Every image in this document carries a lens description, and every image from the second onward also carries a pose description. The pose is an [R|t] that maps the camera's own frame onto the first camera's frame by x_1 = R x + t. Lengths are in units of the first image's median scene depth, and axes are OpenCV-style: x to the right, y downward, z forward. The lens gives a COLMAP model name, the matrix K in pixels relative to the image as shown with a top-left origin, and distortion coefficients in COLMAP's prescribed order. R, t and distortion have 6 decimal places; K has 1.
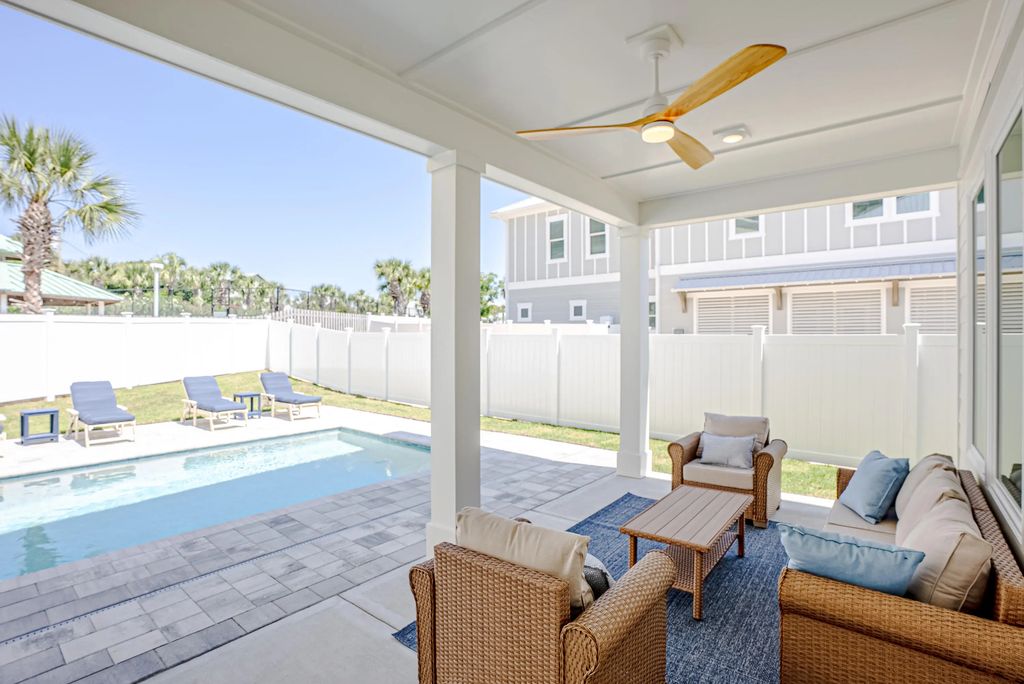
lens RADIAL K [[474.2, 0, 512.0], [0, 474.2, 342.0], [0, 0, 1]] dist [-0.054223, -0.000023]
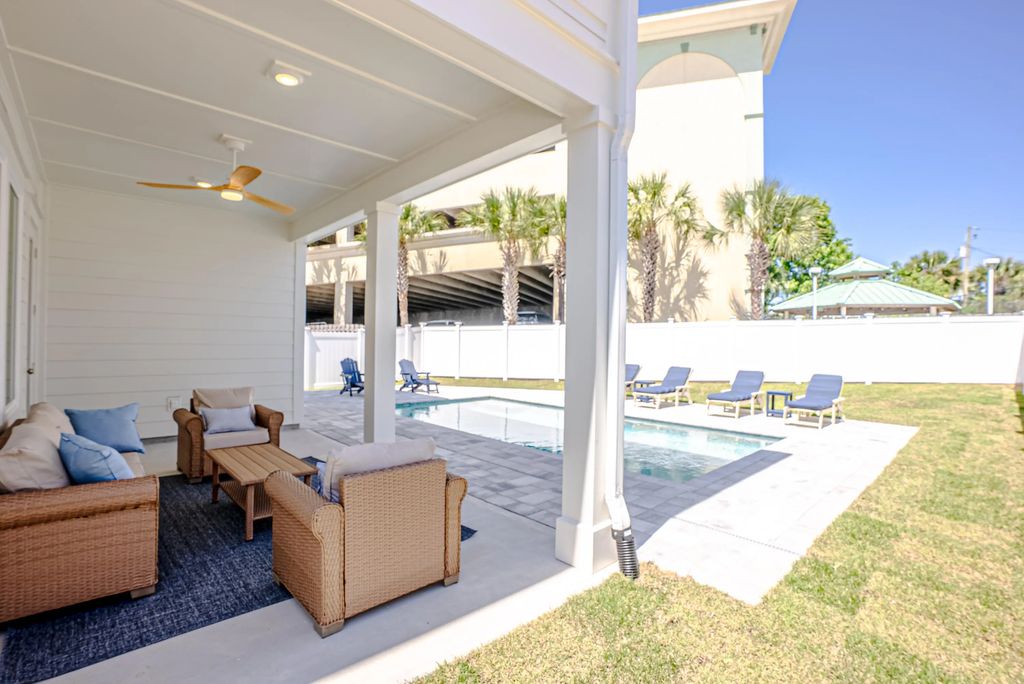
lens RADIAL K [[474.2, 0, 512.0], [0, 474.2, 342.0], [0, 0, 1]] dist [-0.054223, -0.000023]
pose [[-0.139515, -0.005458, -0.990205, 0.900982], [-0.007335, 0.999963, -0.004478, 0.036877], [0.990193, 0.006638, -0.139550, 1.100069]]
